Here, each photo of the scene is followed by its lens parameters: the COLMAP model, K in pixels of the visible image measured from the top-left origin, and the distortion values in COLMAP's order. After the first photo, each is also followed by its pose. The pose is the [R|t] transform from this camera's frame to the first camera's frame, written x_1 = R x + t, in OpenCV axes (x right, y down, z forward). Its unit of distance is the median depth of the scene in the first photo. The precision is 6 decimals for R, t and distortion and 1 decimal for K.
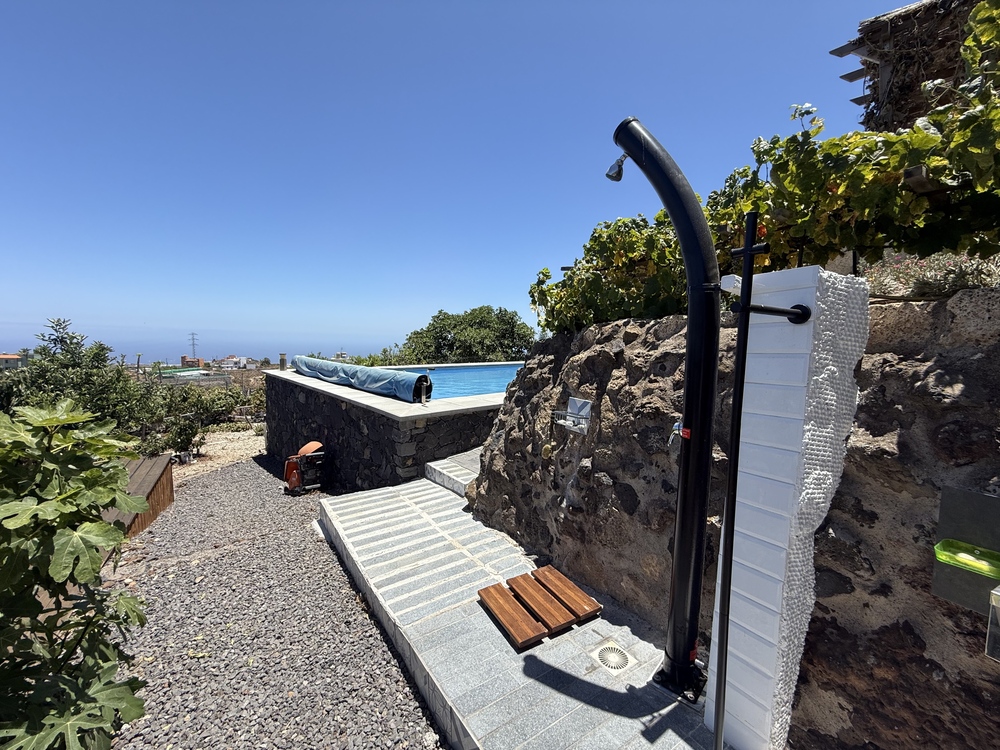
lens RADIAL K [[400.4, 0, 496.1], [0, 400.4, 373.9], [0, 0, 1]] dist [0.000998, 0.000107]
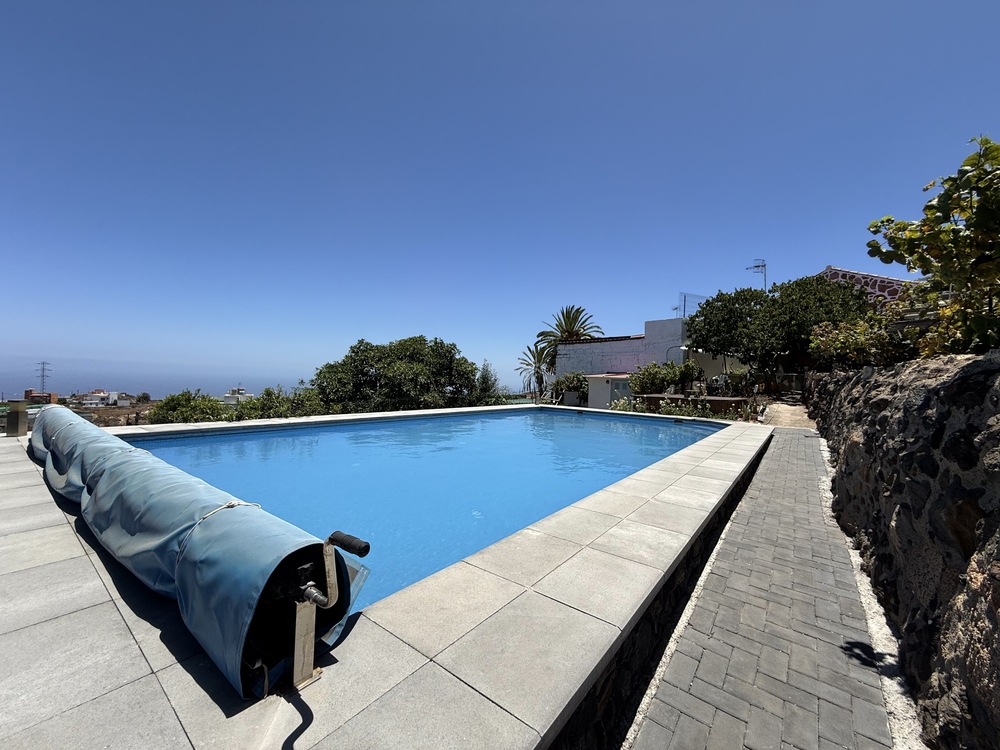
lens RADIAL K [[400.4, 0, 496.1], [0, 400.4, 373.9], [0, 0, 1]] dist [0.000998, 0.000107]
pose [[0.980918, 0.017991, 0.193589, -0.027029], [0.000079, 0.995672, -0.092932, -0.013868], [-0.194424, 0.091173, 0.976671, 0.163088]]
